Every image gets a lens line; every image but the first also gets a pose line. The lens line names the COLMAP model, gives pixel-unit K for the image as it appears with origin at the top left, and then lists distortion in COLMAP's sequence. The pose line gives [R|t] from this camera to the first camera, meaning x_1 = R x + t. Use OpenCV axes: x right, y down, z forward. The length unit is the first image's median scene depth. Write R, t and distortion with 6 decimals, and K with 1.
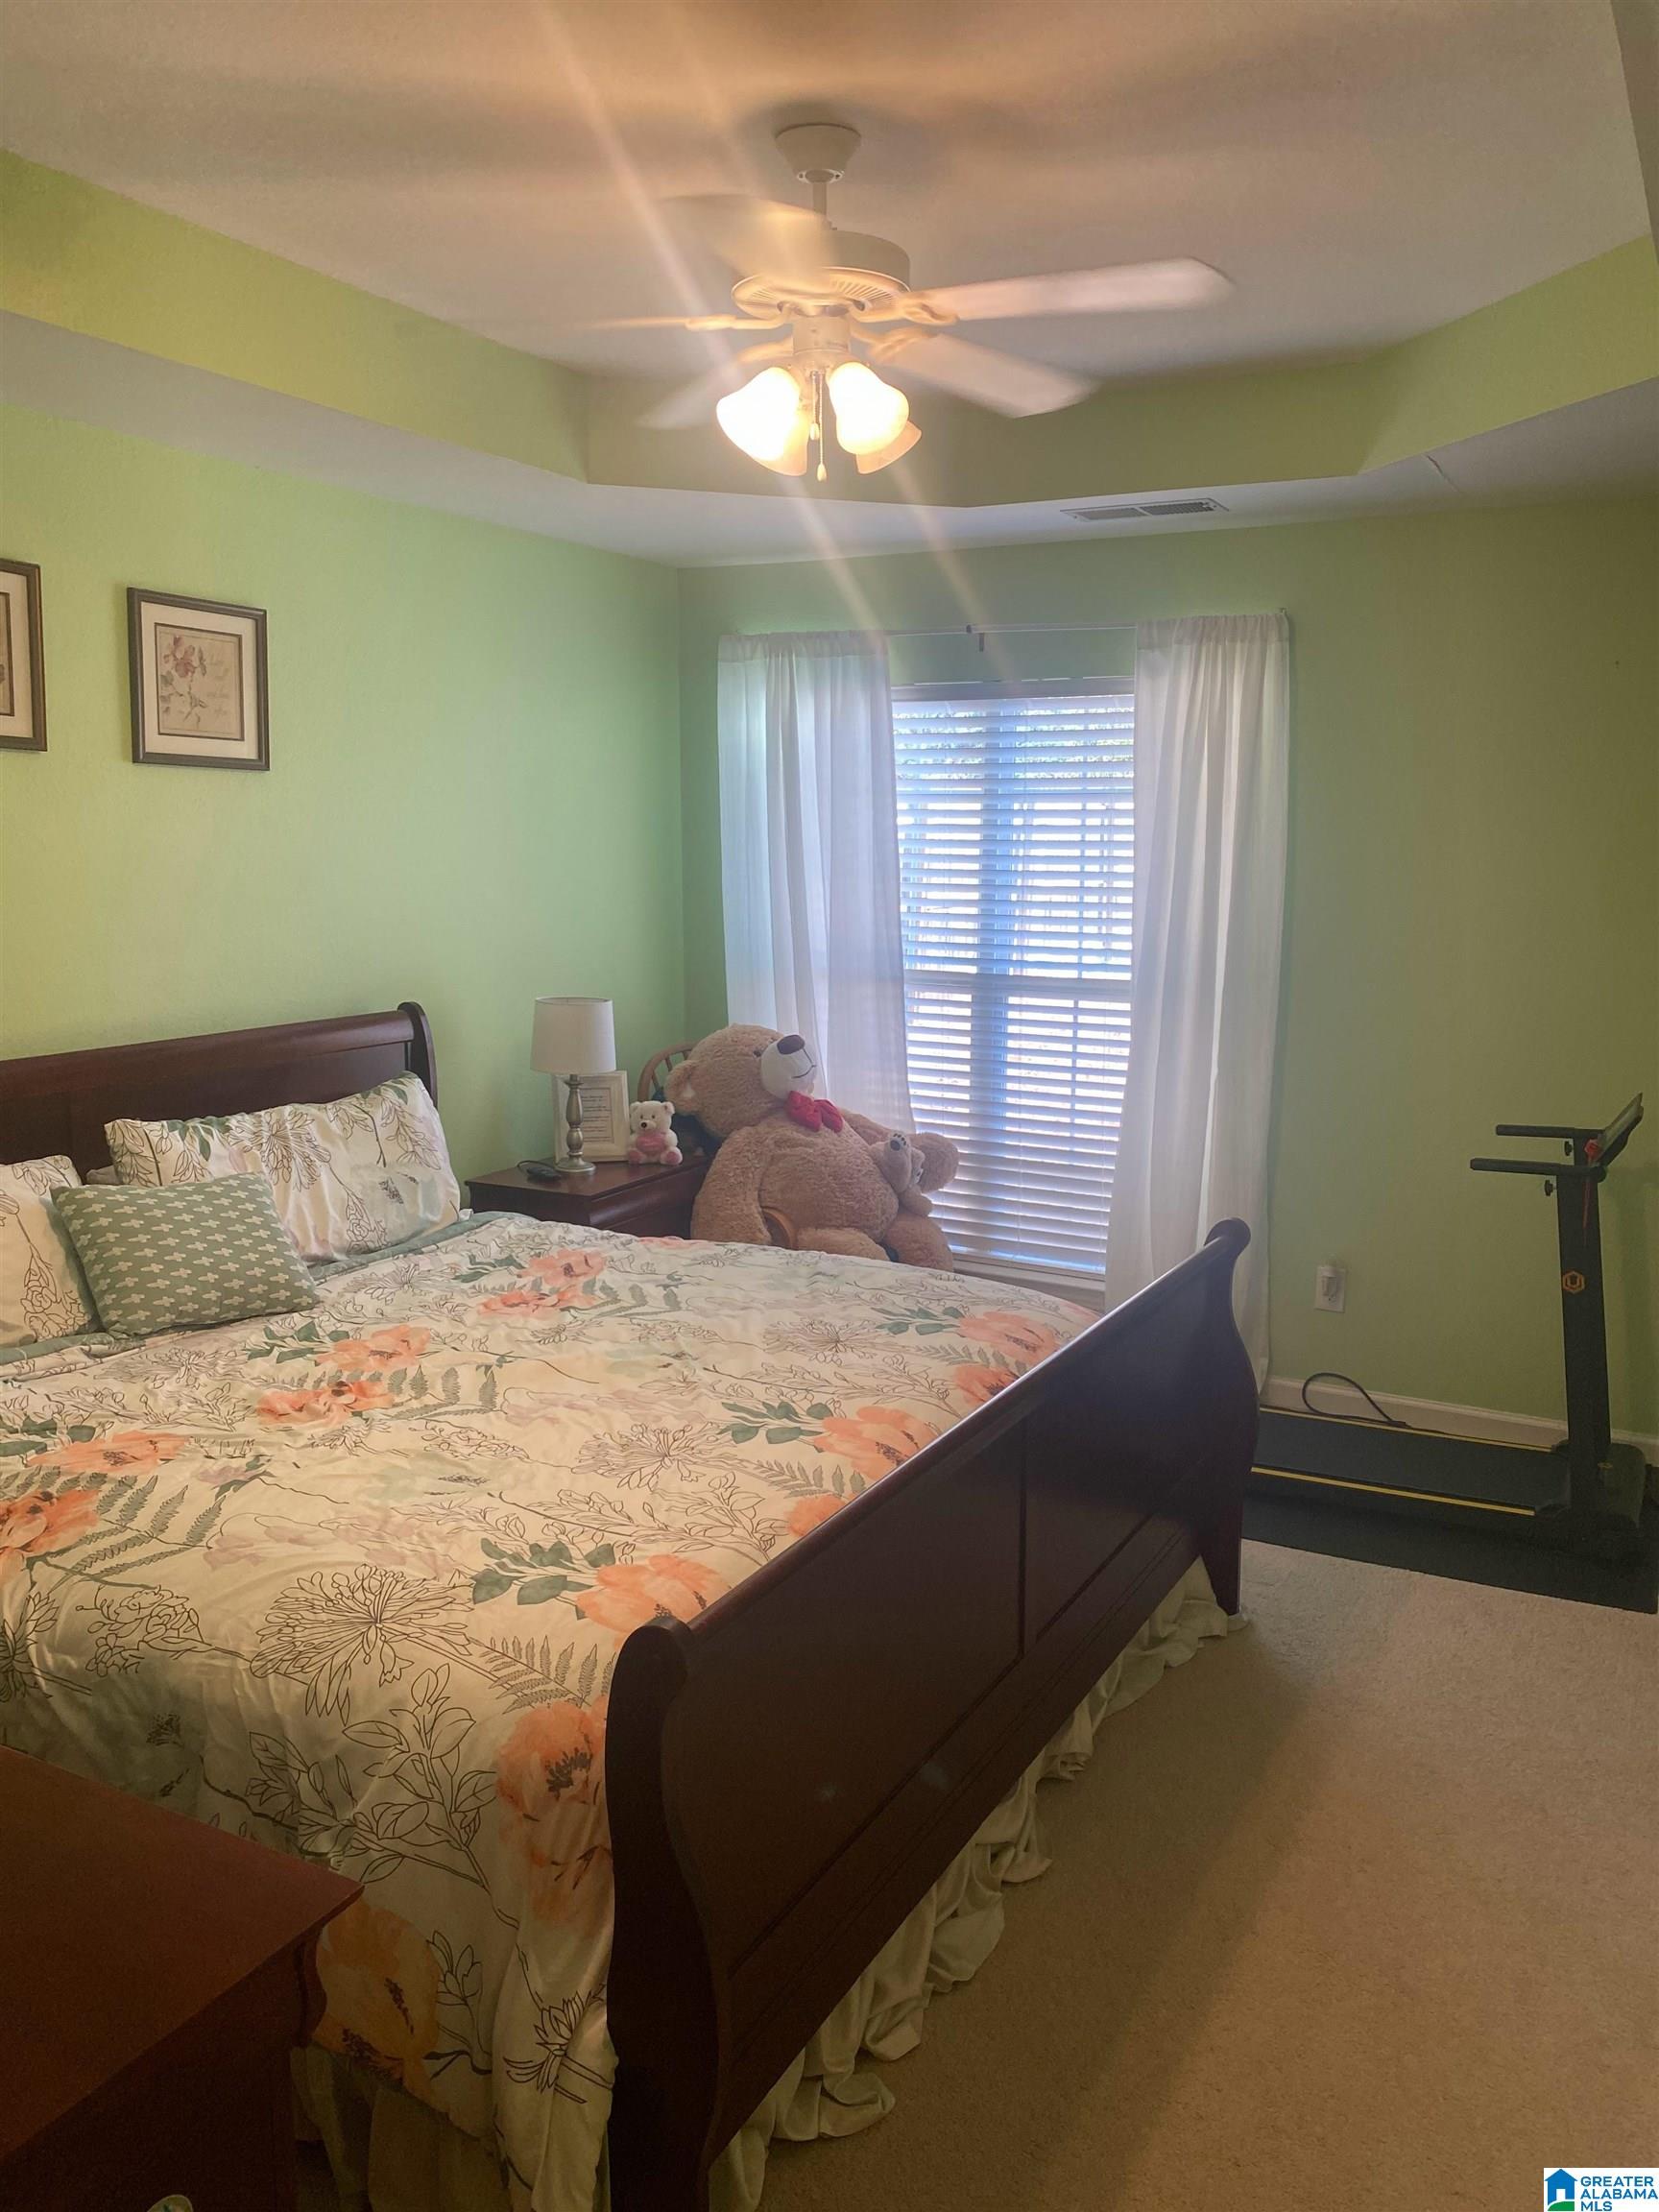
lens RADIAL K [[1679.6, 0, 839.3], [0, 1679.6, 1098.6], [0, 0, 1]] dist [0.009362, -0.001995]
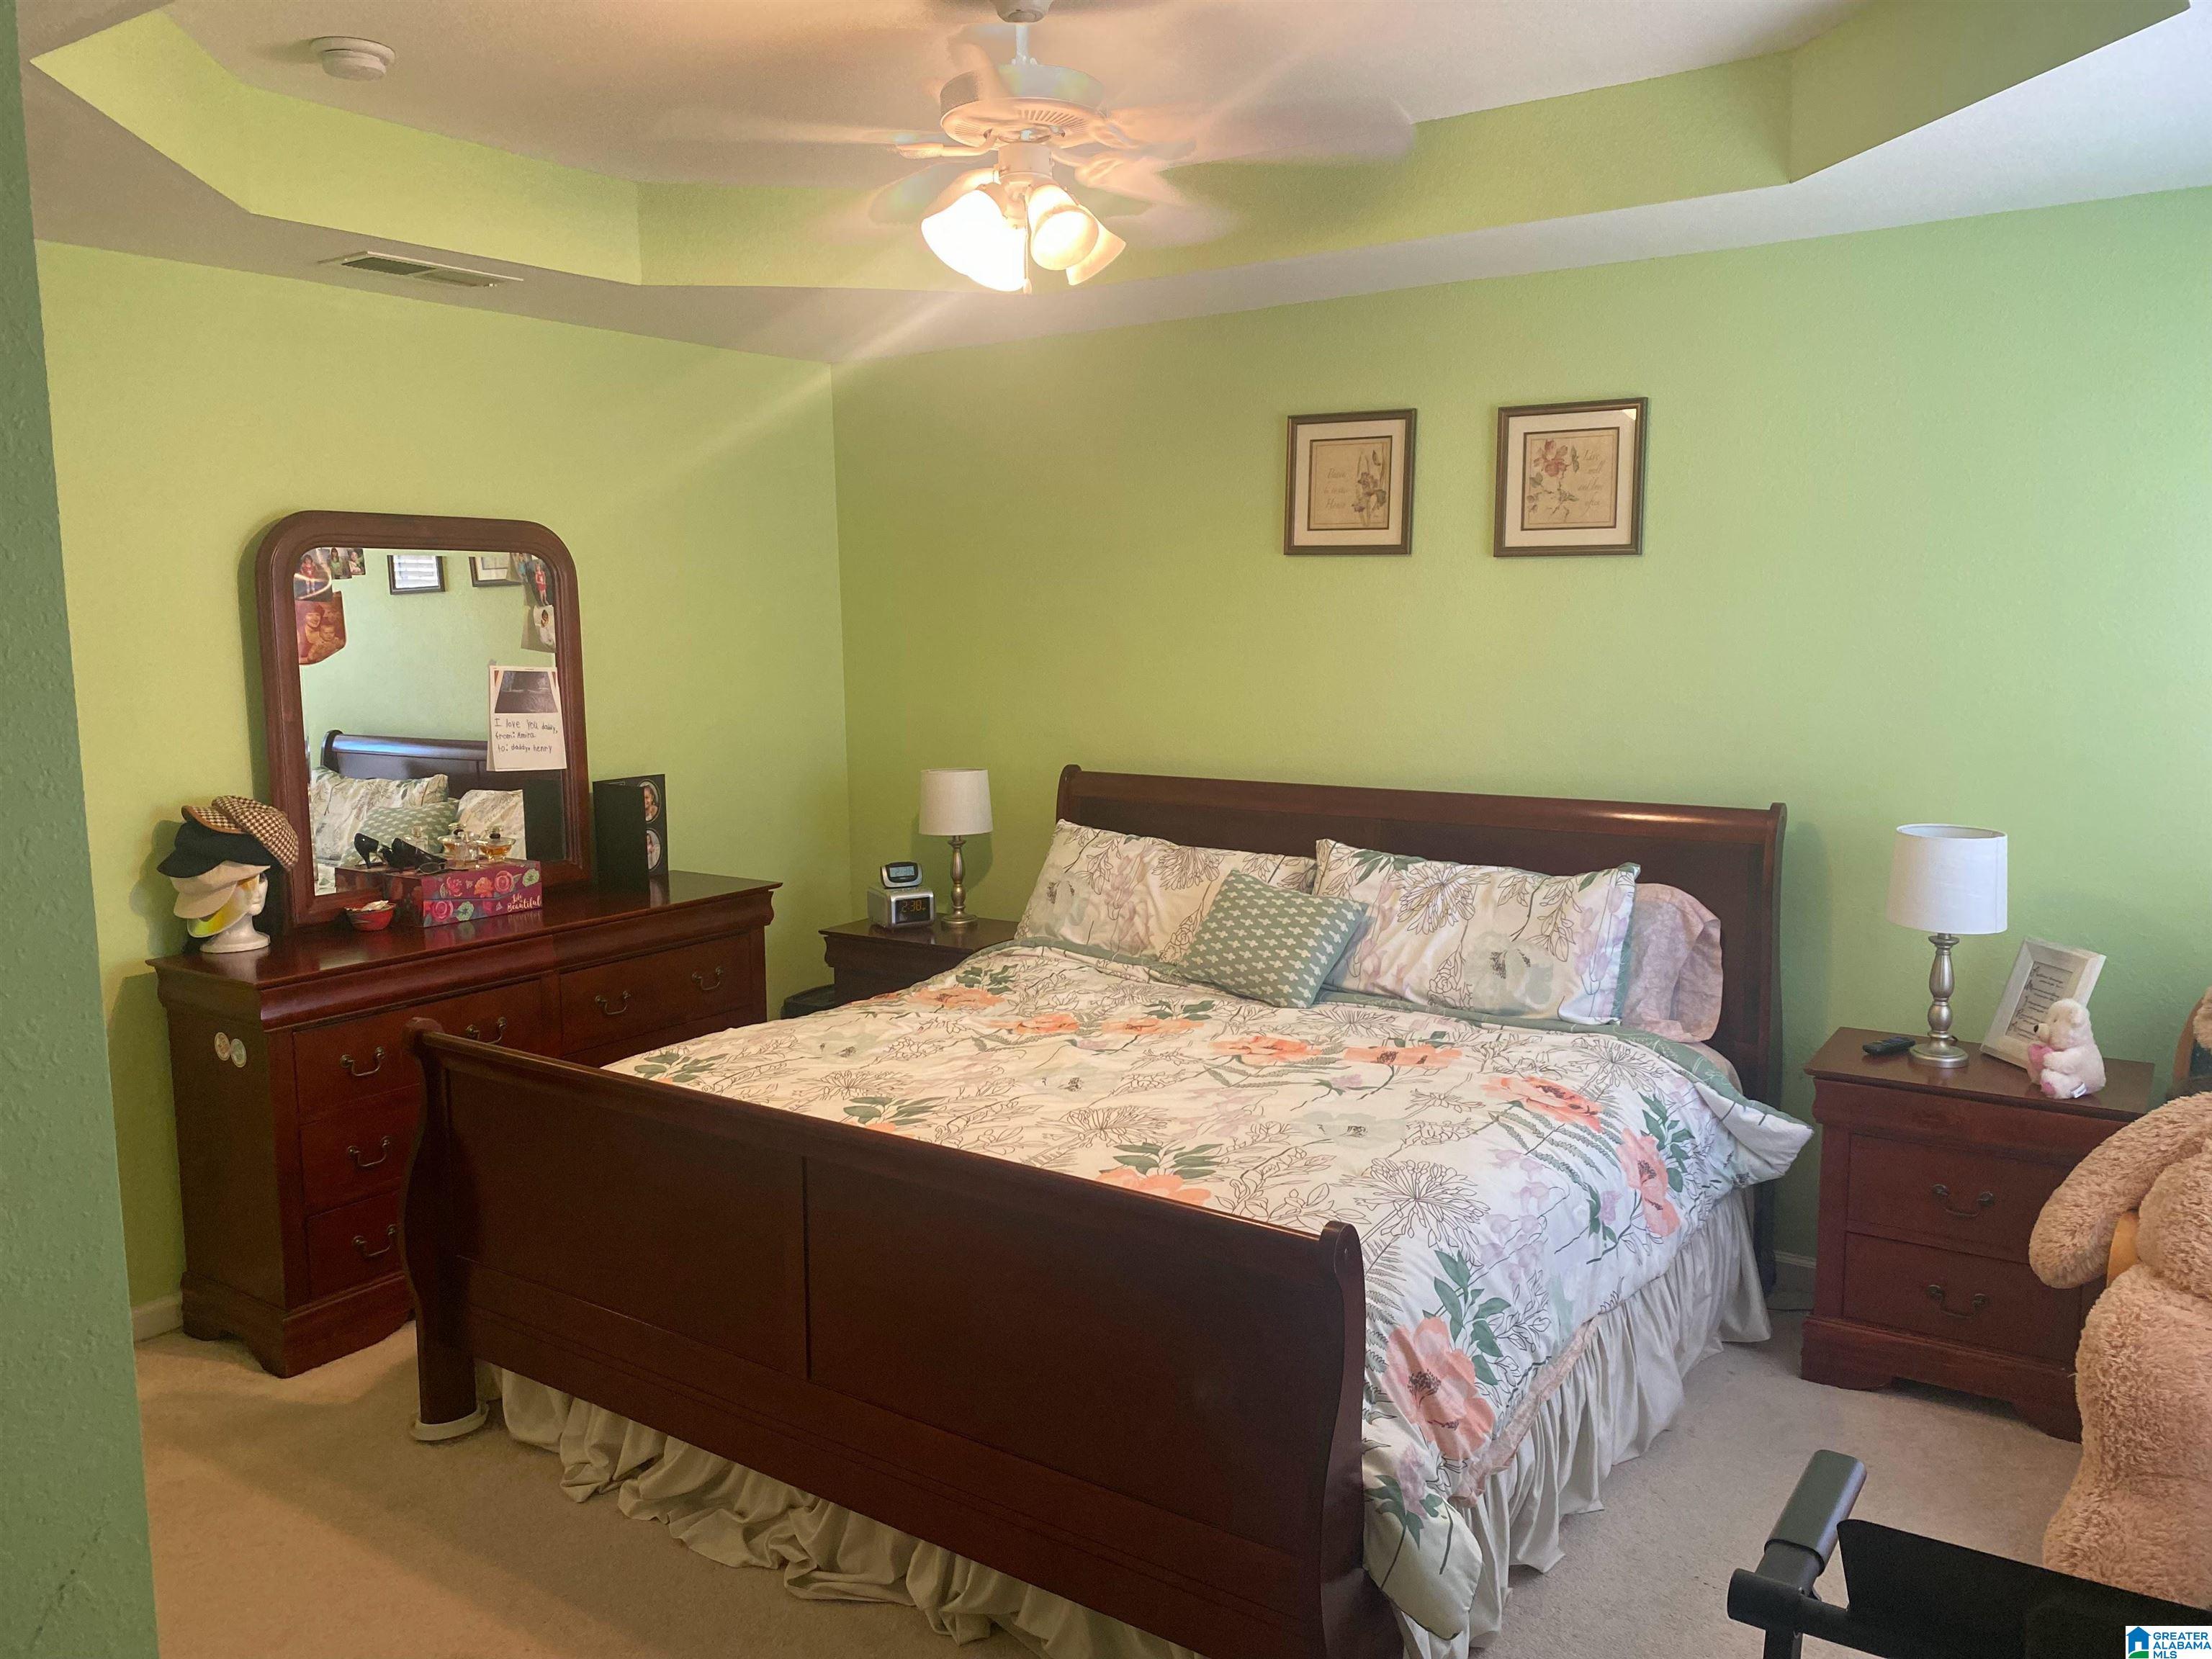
lens RADIAL K [[1679.6, 0, 1120.0], [0, 1679.6, 826.8], [0, 0, 1]] dist [0.009362, -0.001995]
pose [[-0.110184, 0.125536, -0.985951, 0.773501], [-0.147652, 0.978917, 0.141141, -0.139635], [0.982883, 0.161129, -0.089325, 0.864101]]
